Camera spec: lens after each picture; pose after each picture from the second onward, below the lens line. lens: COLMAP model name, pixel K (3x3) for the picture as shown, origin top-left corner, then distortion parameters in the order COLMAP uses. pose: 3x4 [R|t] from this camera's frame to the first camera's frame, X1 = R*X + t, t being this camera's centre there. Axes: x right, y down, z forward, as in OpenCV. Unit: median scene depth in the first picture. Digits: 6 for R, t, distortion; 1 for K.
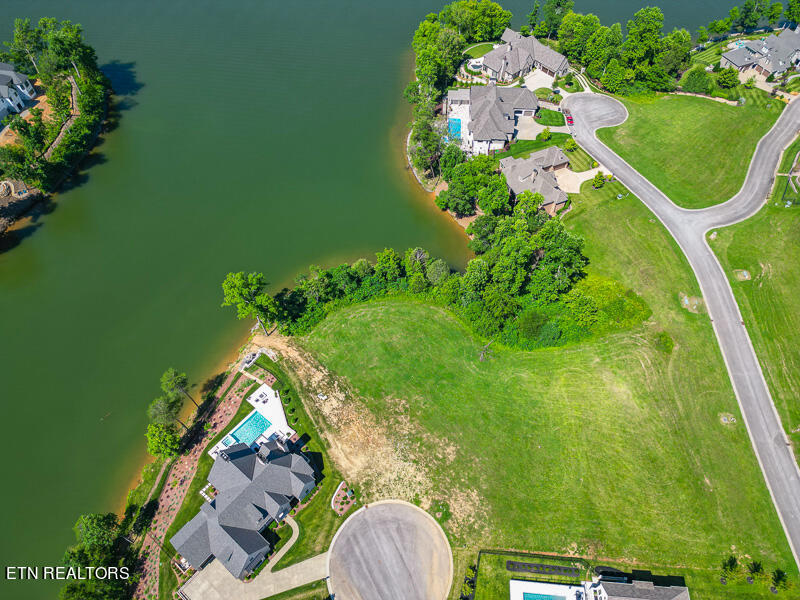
lens RADIAL K [[559.4, 0, 400.0], [0, 559.4, 300.0], [0, 0, 1]] dist [0.079867, -0.082068]
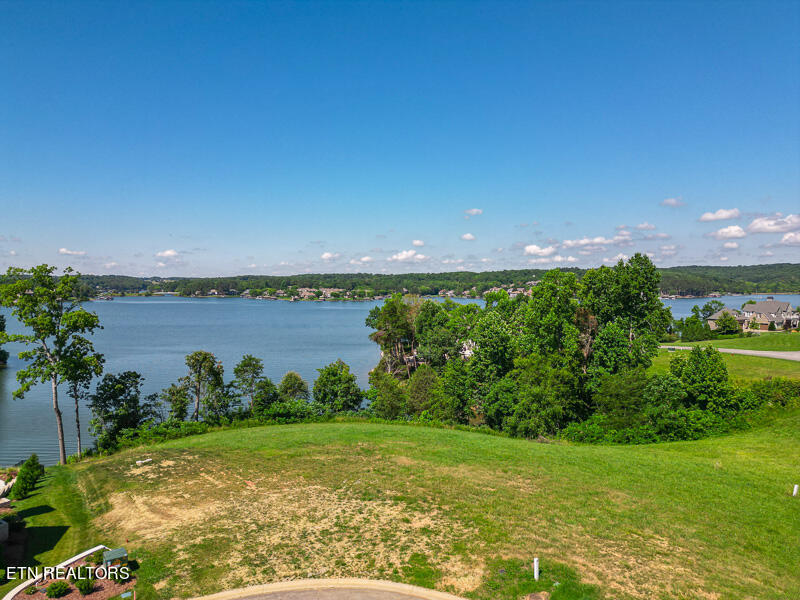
lens RADIAL K [[559.4, 0, 400.0], [0, 559.4, 300.0], [0, 0, 1]] dist [0.079867, -0.082068]
pose [[0.997931, -0.008914, 0.063676, 0.008022], [0.055398, 0.621886, -0.781146, 0.415932], [-0.032636, 0.783057, 0.621093, 0.703306]]
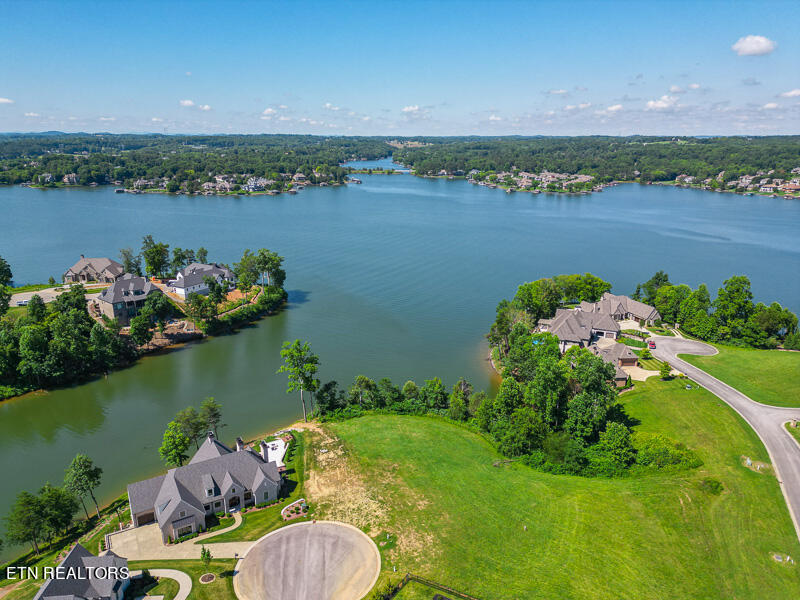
lens RADIAL K [[559.4, 0, 400.0], [0, 559.4, 300.0], [0, 0, 1]] dist [0.079867, -0.082068]
pose [[0.939722, 0.092315, -0.329242, 0.309439], [-0.272306, 0.784403, -0.557280, 0.502421], [0.206813, 0.613343, 0.762259, 0.090042]]
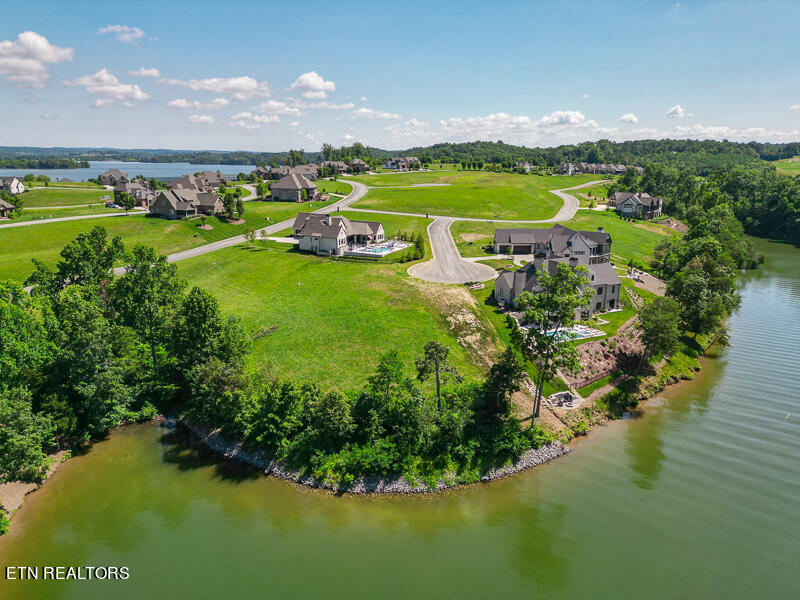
lens RADIAL K [[559.4, 0, 400.0], [0, 559.4, 300.0], [0, 0, 1]] dist [0.079867, -0.082068]
pose [[-0.919012, -0.105007, 0.379987, -0.369211], [0.309108, 0.406300, 0.859867, -0.627287], [-0.244681, 0.907686, -0.340936, 1.323644]]
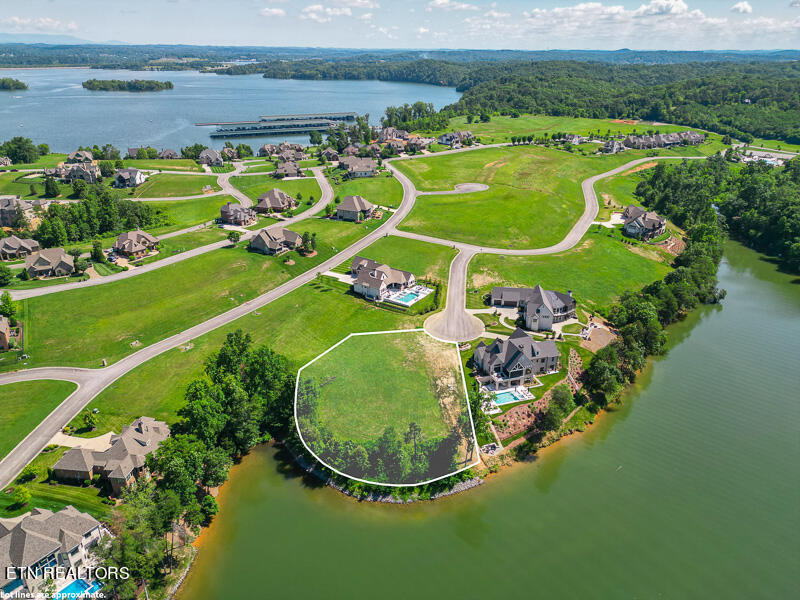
lens RADIAL K [[559.4, 0, 400.0], [0, 559.4, 300.0], [0, 0, 1]] dist [0.079867, -0.082068]
pose [[-0.862643, -0.215867, 0.457437, -0.641918], [0.395573, 0.275691, 0.876080, -1.201688], [-0.315228, 0.936694, -0.152432, 1.081644]]
